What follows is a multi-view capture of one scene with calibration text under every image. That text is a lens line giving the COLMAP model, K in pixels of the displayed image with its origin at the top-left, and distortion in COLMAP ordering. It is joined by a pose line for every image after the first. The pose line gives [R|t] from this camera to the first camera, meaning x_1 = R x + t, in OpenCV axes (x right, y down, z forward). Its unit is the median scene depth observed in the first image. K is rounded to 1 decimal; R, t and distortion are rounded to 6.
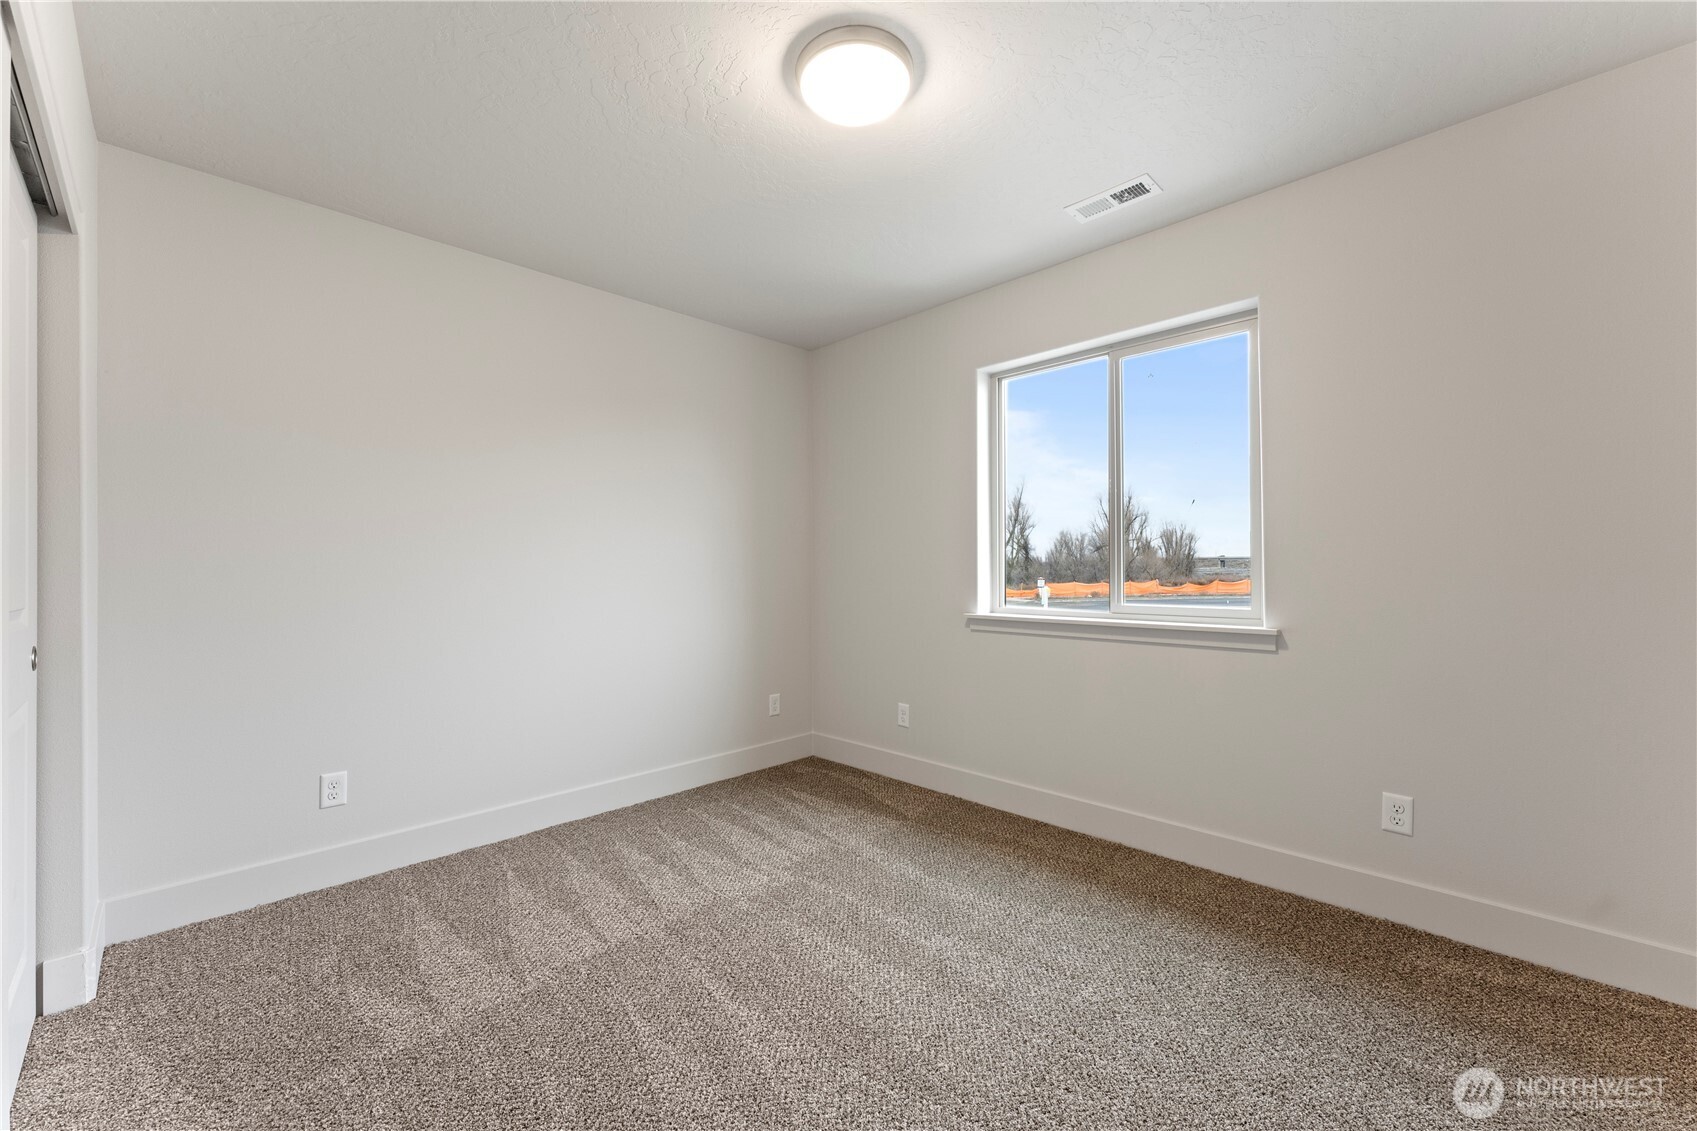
lens RADIAL K [[682.0, 0, 841.3], [0, 682.0, 572.1], [0, 0, 1]] dist [0.014053, -0.005807]
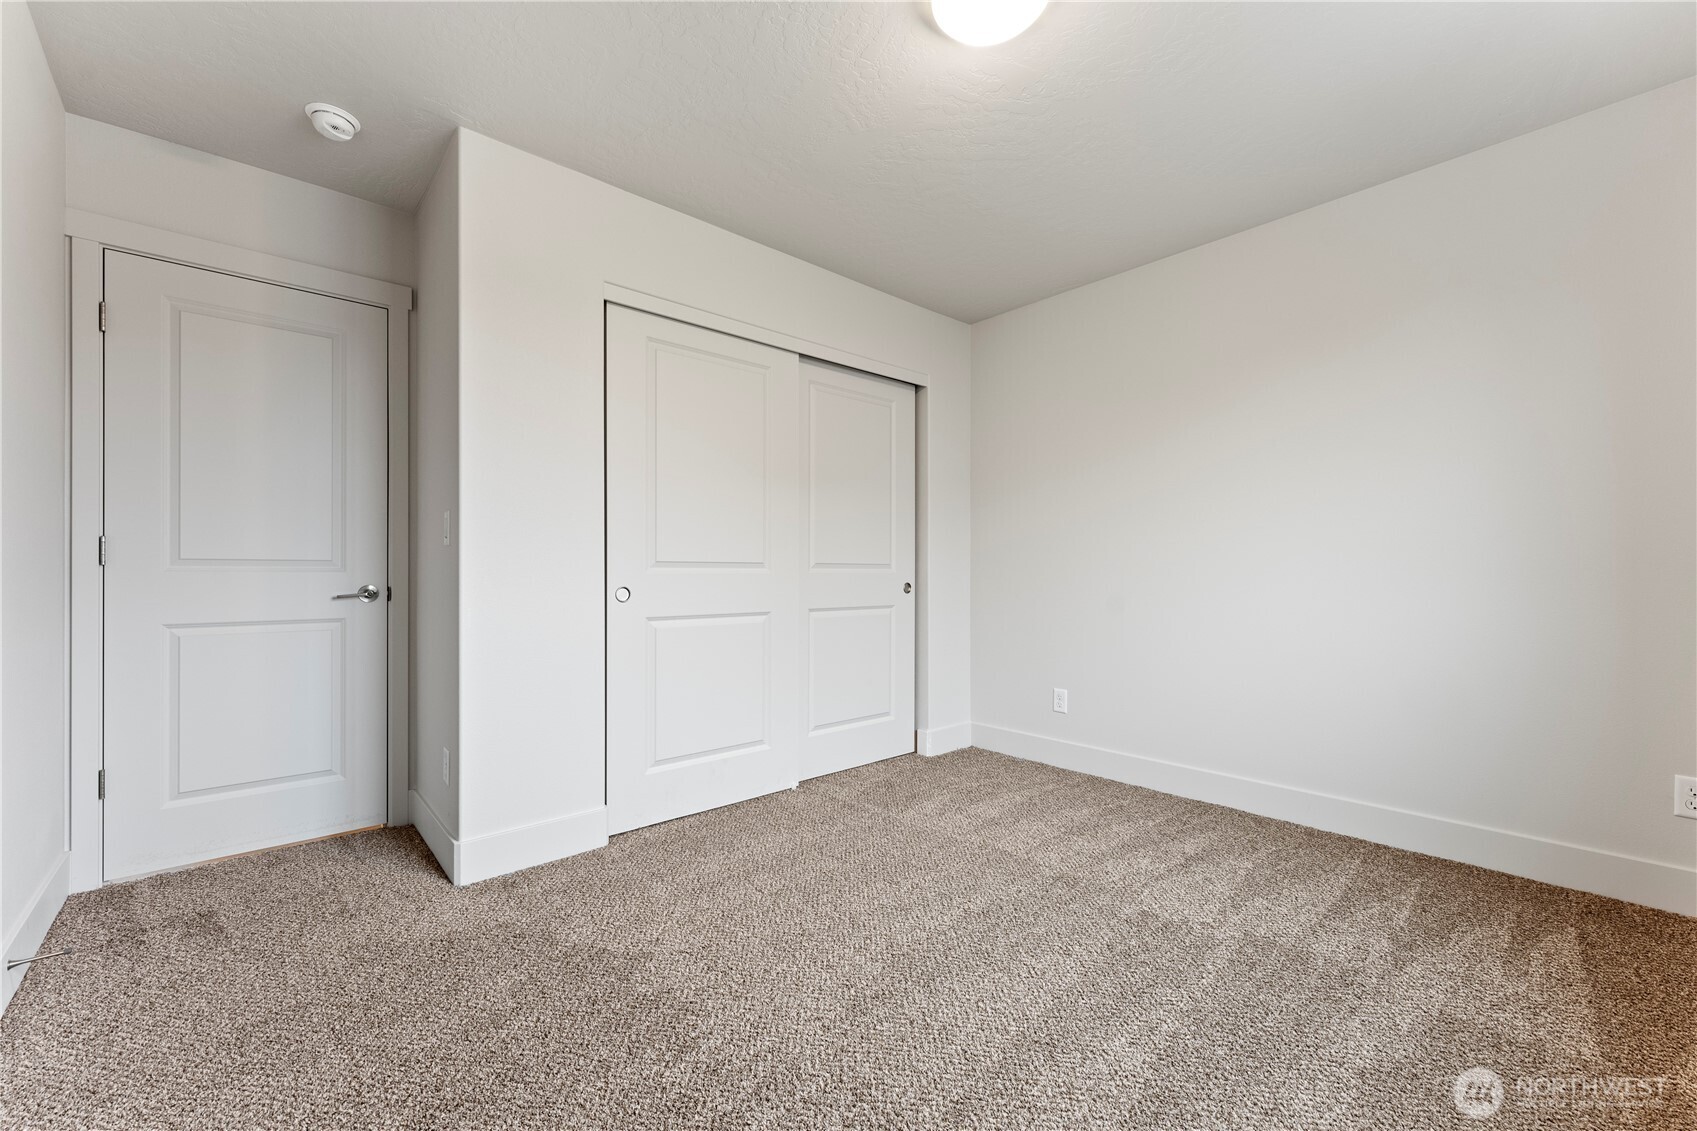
lens RADIAL K [[682.0, 0, 841.3], [0, 682.0, 572.1], [0, 0, 1]] dist [0.014053, -0.005807]
pose [[-0.058154, 0.004736, -0.998296, 0.652734], [-0.005237, 0.999974, 0.005049, 0.040669], [0.998294, 0.005522, -0.058127, 0.577031]]
